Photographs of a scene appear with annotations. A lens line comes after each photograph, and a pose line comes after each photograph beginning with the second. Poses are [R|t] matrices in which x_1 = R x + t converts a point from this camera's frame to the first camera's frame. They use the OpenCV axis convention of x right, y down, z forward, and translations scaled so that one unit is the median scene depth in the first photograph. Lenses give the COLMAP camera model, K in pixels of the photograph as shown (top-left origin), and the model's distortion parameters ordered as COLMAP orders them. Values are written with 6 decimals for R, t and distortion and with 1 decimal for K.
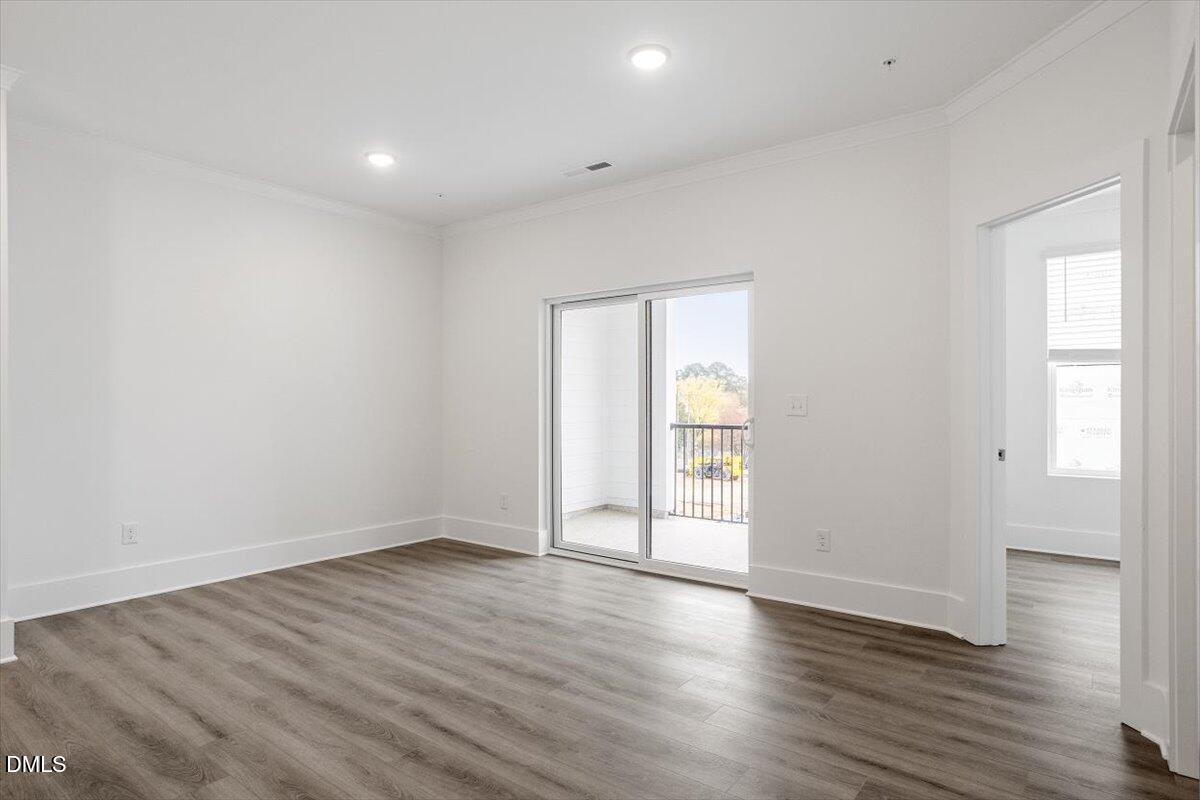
lens RADIAL K [[677.6, 0, 595.1], [0, 677.6, 405.3], [0, 0, 1]] dist [0.029446, 0.000026]
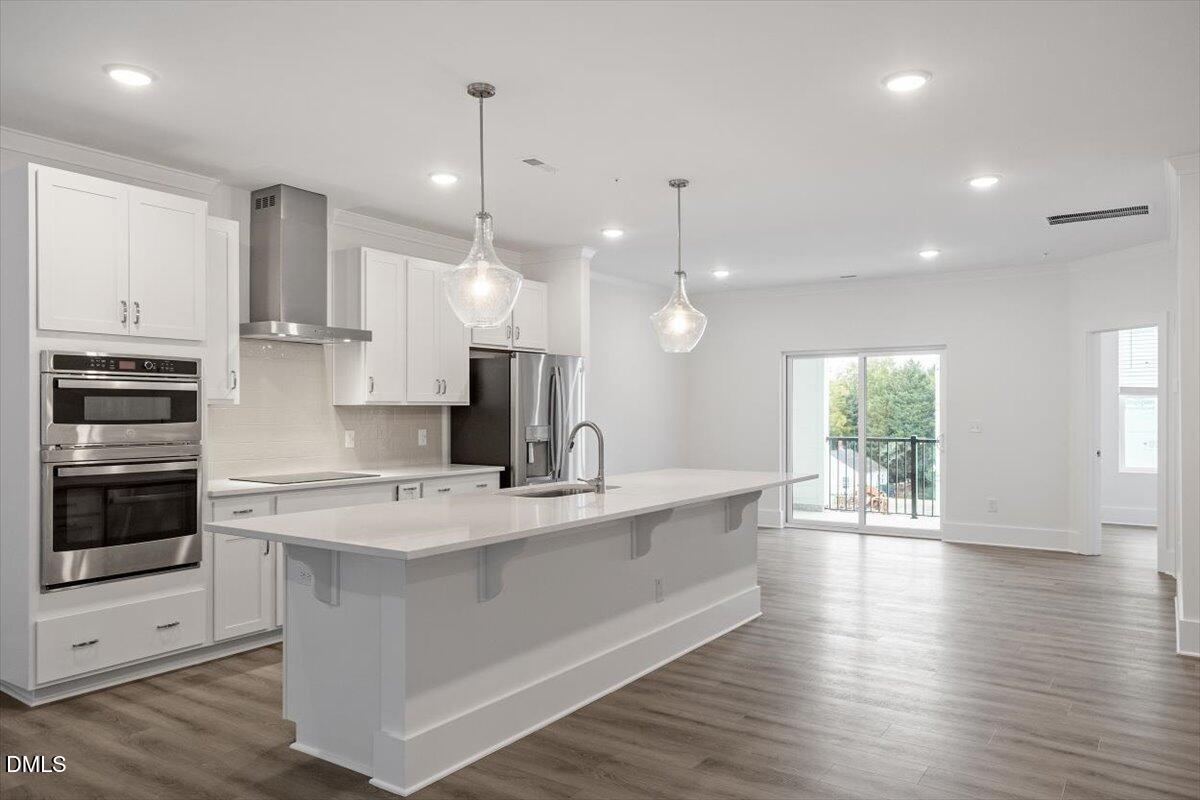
lens RADIAL K [[823.6, 0, 590.5], [0, 823.6, 407.7], [0, 0, 1]] dist [-0.006749, 0.004498]
pose [[0.998782, -0.001188, 0.049321, -0.606687], [0.001418, 0.999988, -0.004635, -0.031066], [-0.049315, 0.004699, 0.998772, -0.788696]]
